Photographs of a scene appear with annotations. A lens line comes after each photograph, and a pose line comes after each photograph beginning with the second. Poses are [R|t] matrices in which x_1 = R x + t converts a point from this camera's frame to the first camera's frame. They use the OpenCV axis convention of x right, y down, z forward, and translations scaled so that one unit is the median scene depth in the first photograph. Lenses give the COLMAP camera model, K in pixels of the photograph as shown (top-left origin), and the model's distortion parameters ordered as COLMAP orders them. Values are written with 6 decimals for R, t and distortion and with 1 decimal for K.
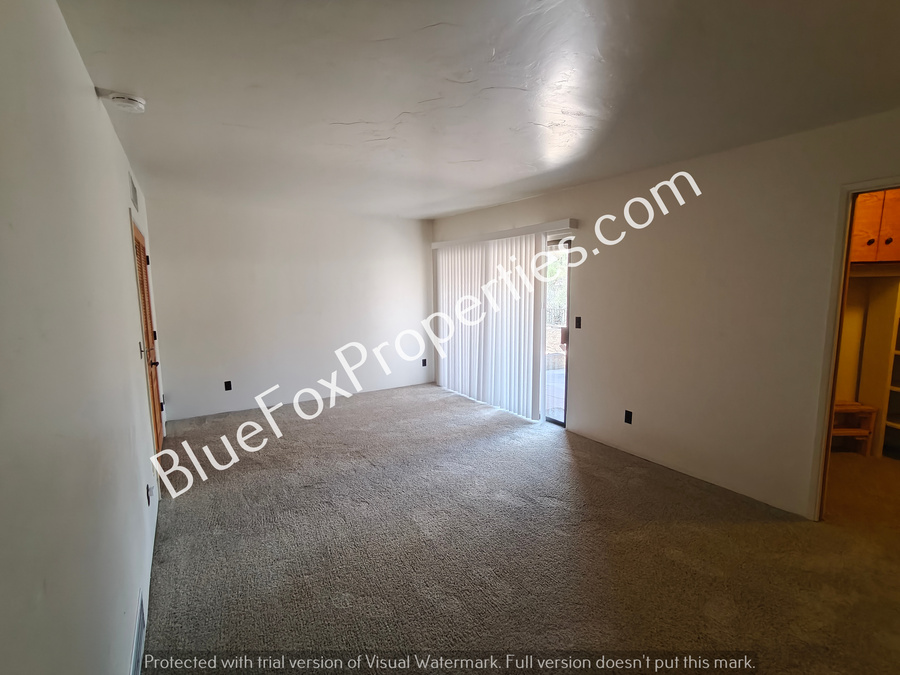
lens RADIAL K [[427.3, 0, 447.9], [0, 427.3, 338.3], [0, 0, 1]] dist [-0.015680, 0.003321]
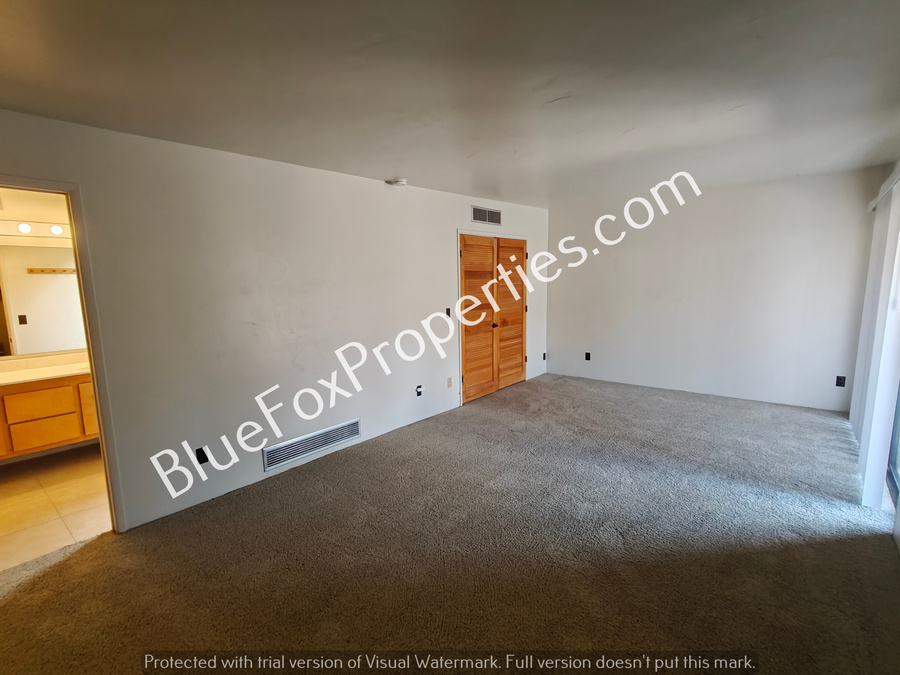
lens RADIAL K [[427.3, 0, 449.4], [0, 427.3, 335.6], [0, 0, 1]] dist [-0.015680, 0.003321]
pose [[0.335411, 0.133593, -0.932552, 0.622586], [-0.100245, 0.989335, 0.105673, -0.045043], [0.936723, 0.058040, 0.345226, 0.285845]]
